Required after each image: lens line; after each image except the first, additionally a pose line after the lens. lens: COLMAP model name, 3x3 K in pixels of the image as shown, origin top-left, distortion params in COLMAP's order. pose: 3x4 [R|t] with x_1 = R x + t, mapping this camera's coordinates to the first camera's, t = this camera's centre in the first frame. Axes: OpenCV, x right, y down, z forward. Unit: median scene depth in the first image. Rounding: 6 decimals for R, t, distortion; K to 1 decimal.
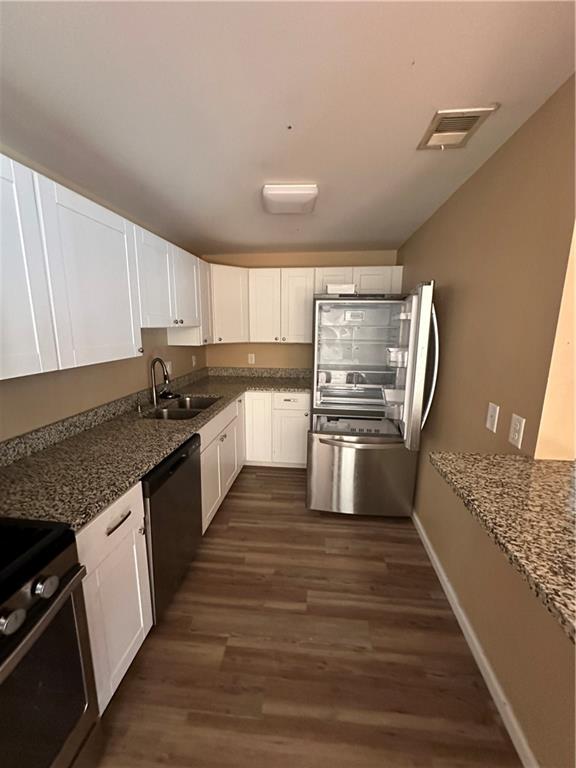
lens RADIAL K [[307.0, 0, 289.4], [0, 307.0, 383.2], [0, 0, 1]] dist [-0.000370, 0.000360]
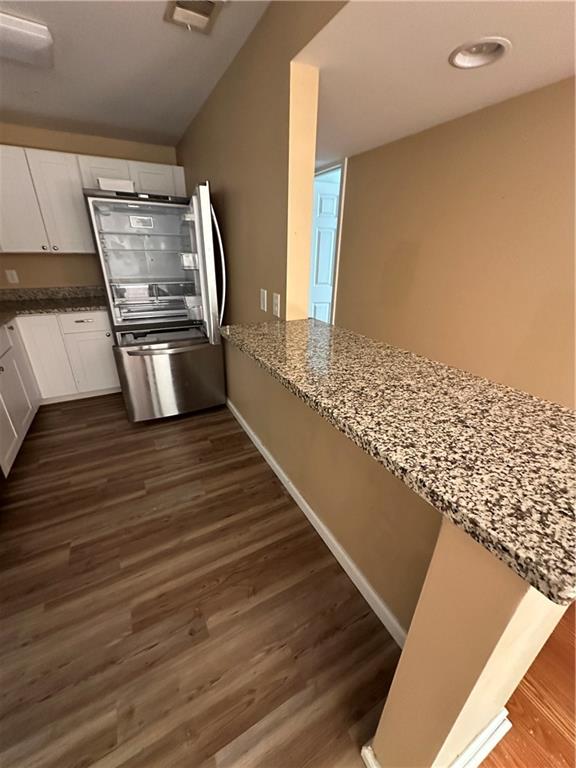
lens RADIAL K [[304.9, 0, 287.9], [0, 304.9, 382.3], [0, 0, 1]] dist [-0.000787, -0.000157]
pose [[0.827544, -0.219490, 0.516716, -0.003638], [0.092440, 0.961115, 0.260215, 0.069846], [-0.553739, -0.167574, 0.815654, -0.109299]]
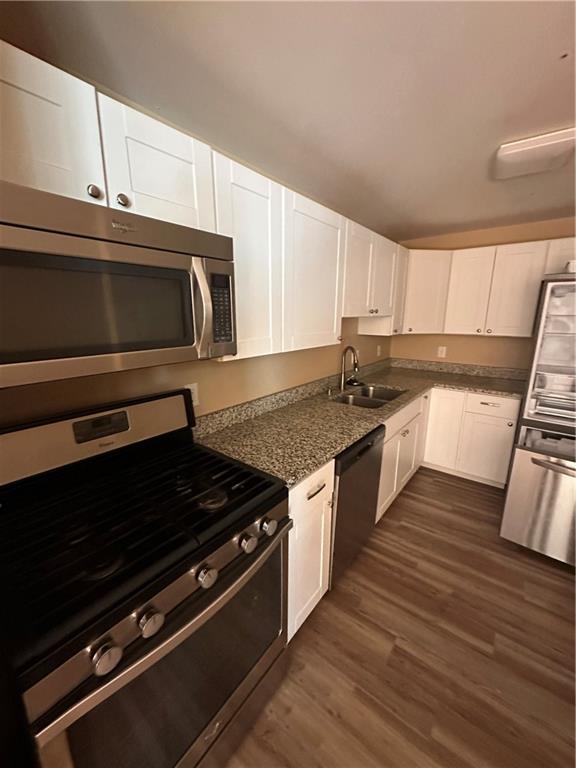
lens RADIAL K [[307.0, 0, 289.4], [0, 307.0, 383.2], [0, 0, 1]] dist [-0.000370, 0.000360]
pose [[0.851400, 0.113549, -0.512079, -0.054335], [-0.096727, 0.993532, 0.059485, 0.001354], [0.515522, -0.001114, 0.856876, -0.008138]]
